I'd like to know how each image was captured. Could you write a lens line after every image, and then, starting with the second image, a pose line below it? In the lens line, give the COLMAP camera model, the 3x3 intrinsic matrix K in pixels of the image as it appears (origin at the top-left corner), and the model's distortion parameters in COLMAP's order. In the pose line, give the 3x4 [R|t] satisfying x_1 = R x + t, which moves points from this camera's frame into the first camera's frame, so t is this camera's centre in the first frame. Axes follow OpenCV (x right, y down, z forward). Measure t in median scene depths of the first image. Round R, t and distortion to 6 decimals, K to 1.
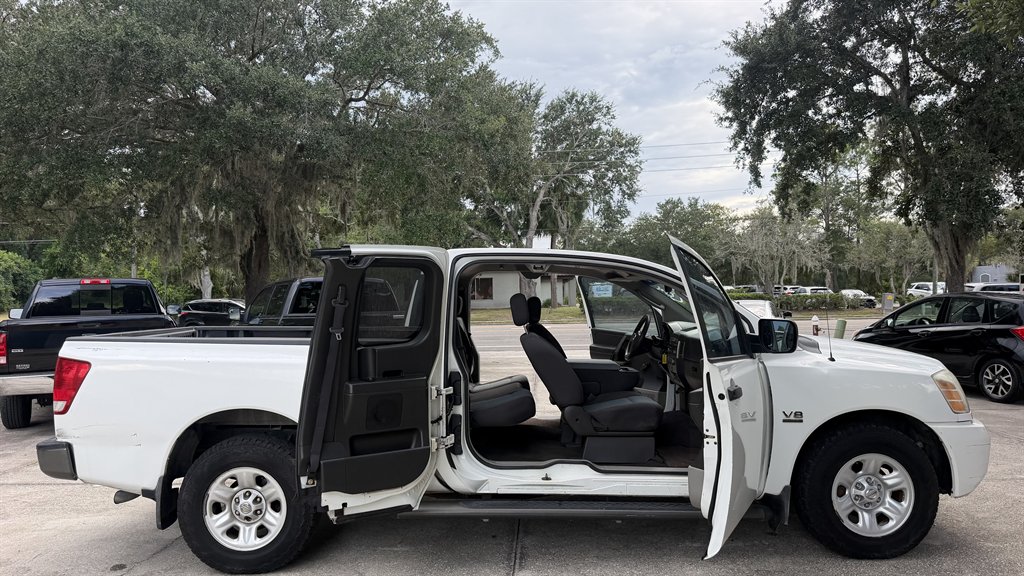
lens RADIAL K [[722.9, 0, 511.2], [0, 722.9, 294.0], [0, 0, 1]] dist [0.033218, -0.050846]
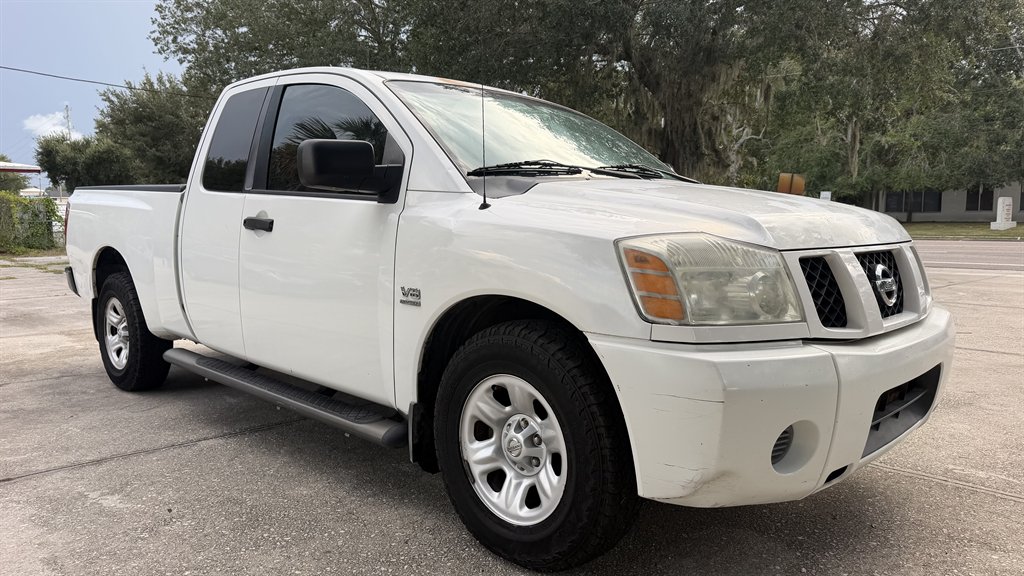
lens RADIAL K [[722.9, 0, 511.2], [0, 722.9, 294.0], [0, 0, 1]] dist [0.033218, -0.050846]
pose [[0.719226, 0.086948, -0.689315, 0.206578], [-0.004920, 0.992751, 0.120089, 0.021583], [0.694759, -0.082980, 0.714440, 0.144426]]
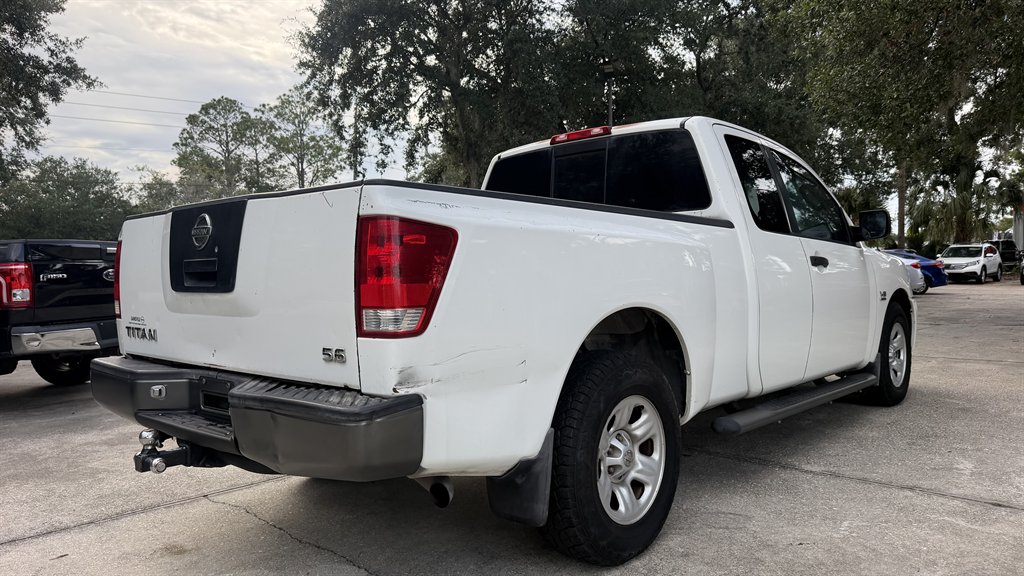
lens RADIAL K [[722.9, 0, 511.2], [0, 722.9, 294.0], [0, 0, 1]] dist [0.033218, -0.050846]
pose [[0.668055, -0.025142, 0.743687, -0.217399], [0.005850, 0.999576, 0.028537, 0.029865], [-0.744089, -0.014714, 0.667918, 0.151689]]
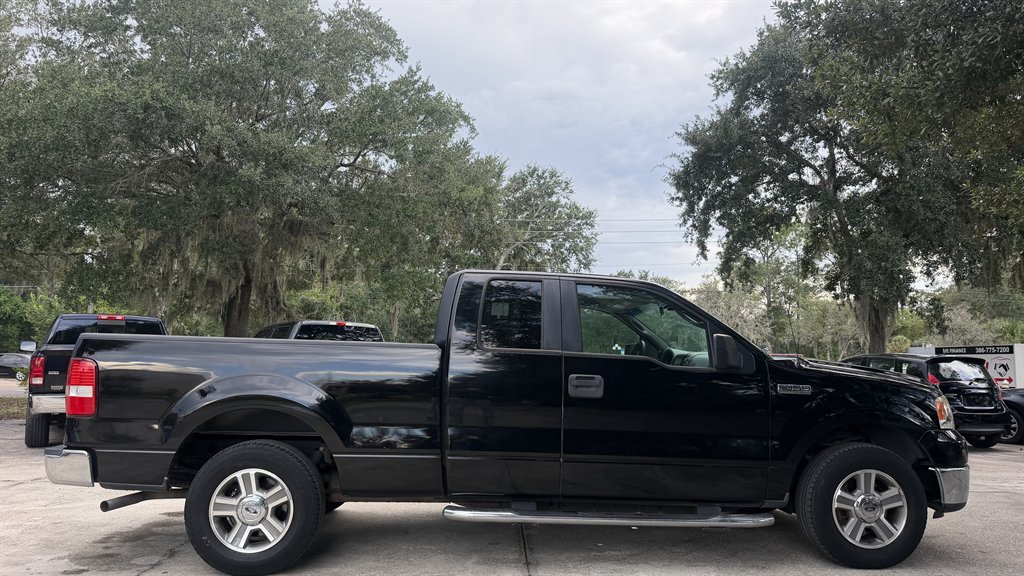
lens RADIAL K [[717.3, 0, 514.1], [0, 717.3, 292.8], [0, 0, 1]] dist [0.091494, -0.150250]
pose [[0.996881, 0.038619, 0.068831, -0.027024], [-0.031990, 0.994970, -0.094933, 0.018526], [-0.072151, 0.092435, 0.993101, -0.079577]]
